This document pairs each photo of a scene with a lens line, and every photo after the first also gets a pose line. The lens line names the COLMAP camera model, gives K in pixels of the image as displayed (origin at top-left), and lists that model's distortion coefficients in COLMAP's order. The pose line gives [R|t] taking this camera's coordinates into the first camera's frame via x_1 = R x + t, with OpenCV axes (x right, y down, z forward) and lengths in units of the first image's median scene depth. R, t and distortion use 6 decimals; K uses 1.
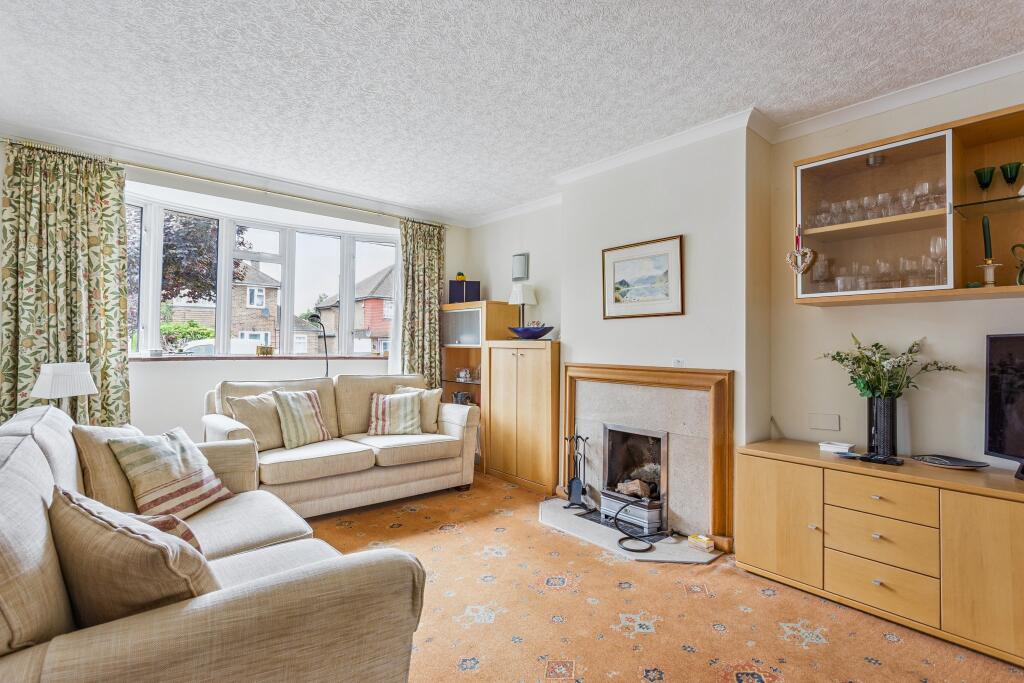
lens RADIAL K [[500.4, 0, 508.4], [0, 500.4, 341.0], [0, 0, 1]] dist [-0.003927, -0.000606]
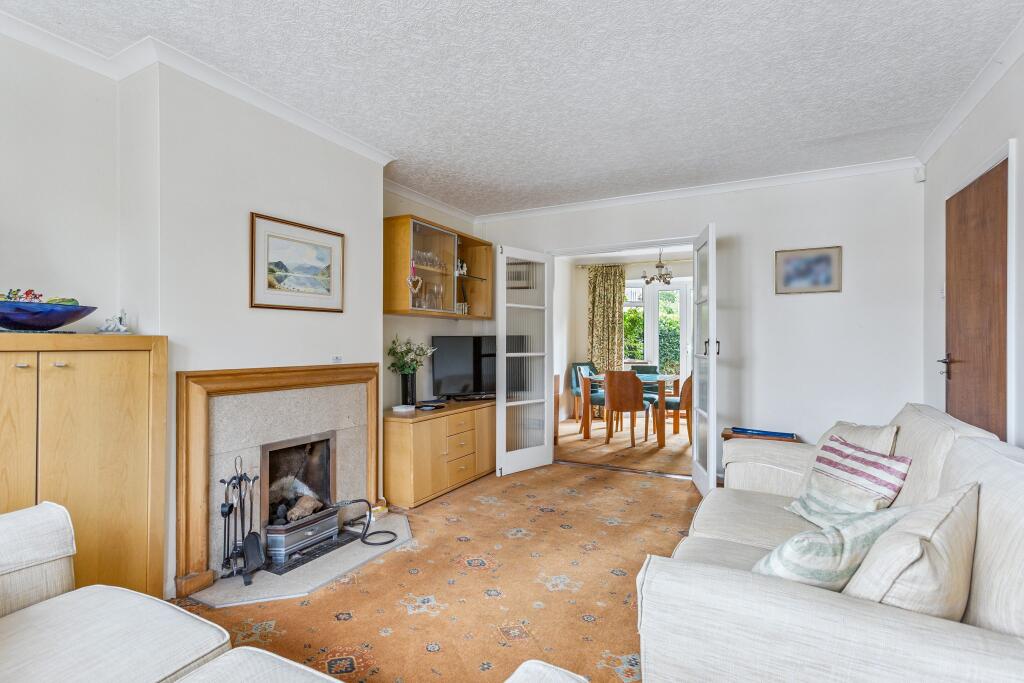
lens RADIAL K [[500.4, 0, 511.8], [0, 500.4, 340.0], [0, 0, 1]] dist [-0.003927, -0.000606]
pose [[-0.380103, -0.009493, 0.924896, -0.701362], [-0.018148, 0.999831, 0.002803, -0.004719], [-0.924766, -0.015719, -0.380211, 1.014108]]
